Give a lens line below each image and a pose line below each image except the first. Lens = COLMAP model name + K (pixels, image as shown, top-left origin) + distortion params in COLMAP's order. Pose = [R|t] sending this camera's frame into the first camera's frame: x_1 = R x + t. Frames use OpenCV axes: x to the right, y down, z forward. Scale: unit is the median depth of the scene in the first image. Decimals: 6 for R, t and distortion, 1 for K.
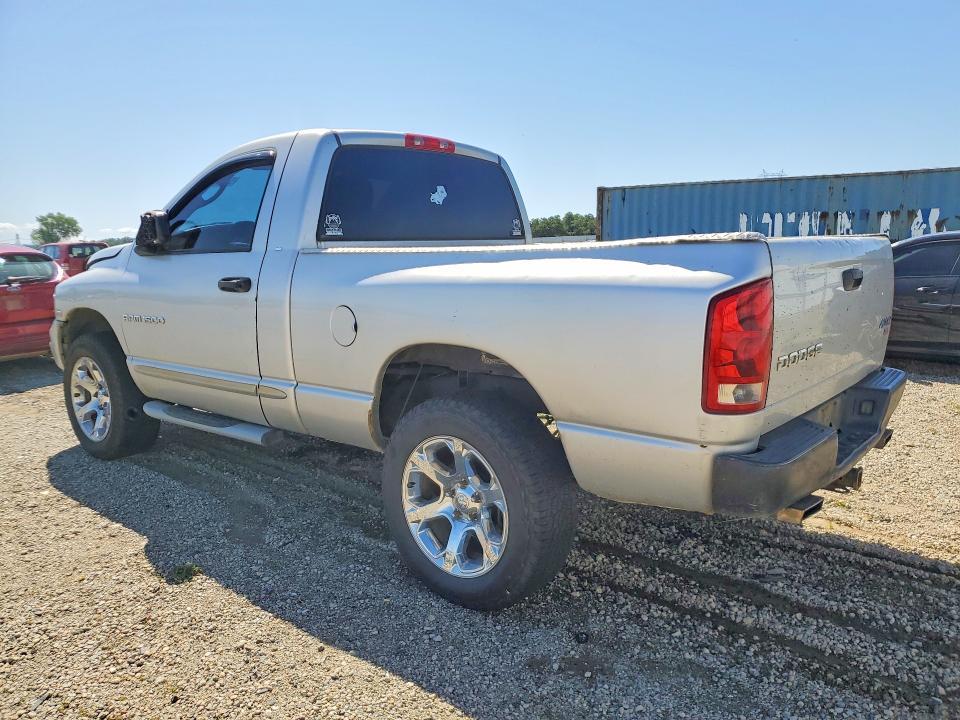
lens RADIAL K [[750.6, 0, 484.1], [0, 750.6, 361.8], [0, 0, 1]] dist [0.015116, 0.001046]
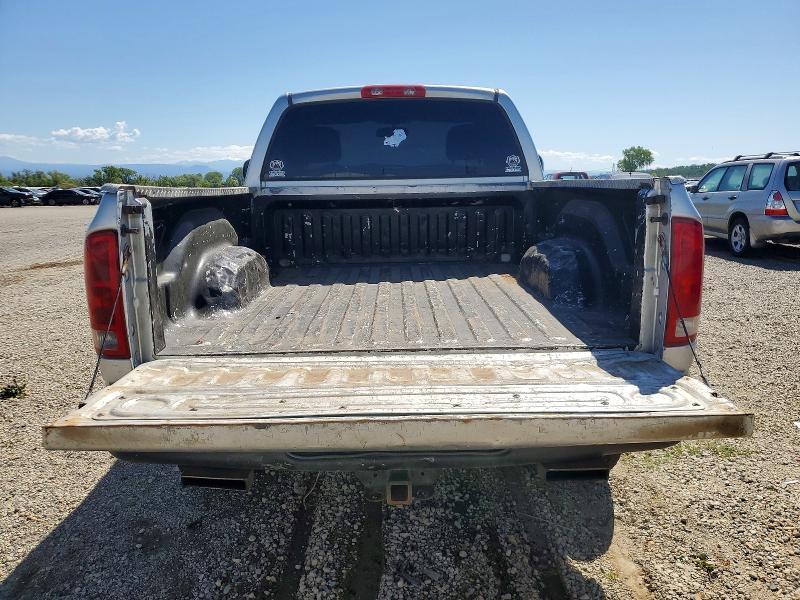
lens RADIAL K [[625.5, 0, 394.0], [0, 625.5, 303.1], [0, 0, 1]] dist [0.015116, 0.001046]
pose [[0.637085, 0.151436, -0.755771, 0.680943], [-0.110865, 0.988318, 0.104577, -0.076244], [0.762779, 0.017165, 0.646431, 0.399629]]
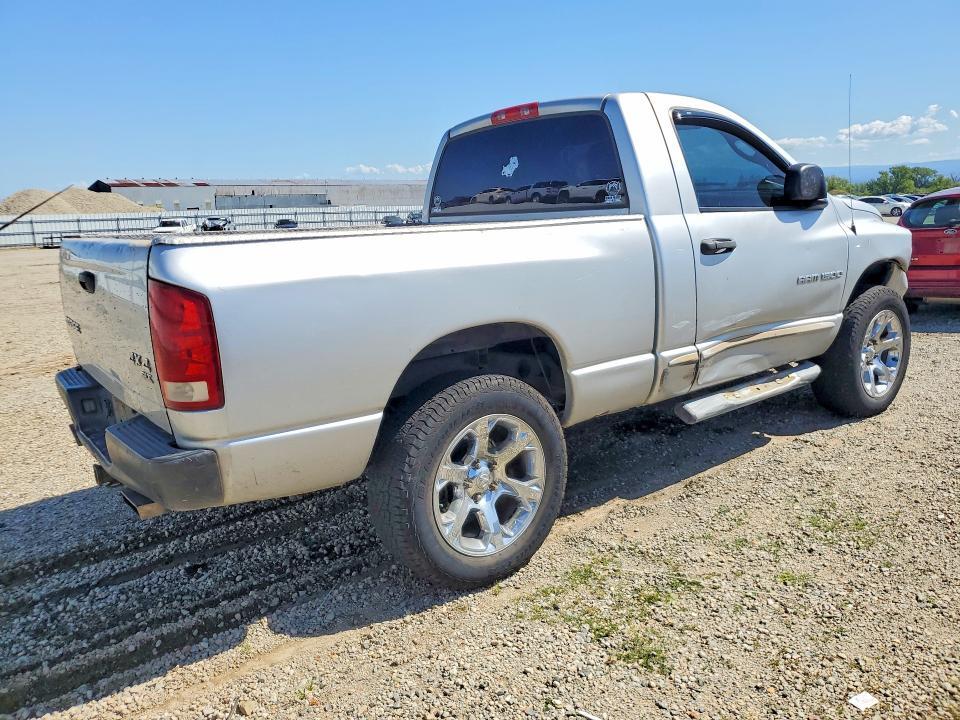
lens RADIAL K [[750.6, 0, 483.8], [0, 750.6, 358.6], [0, 0, 1]] dist [0.015116, 0.001046]
pose [[-0.226958, 0.212971, -0.950333, 0.934981], [-0.100836, 0.965414, 0.240432, -0.212736], [0.968670, 0.150396, -0.197634, 1.198297]]
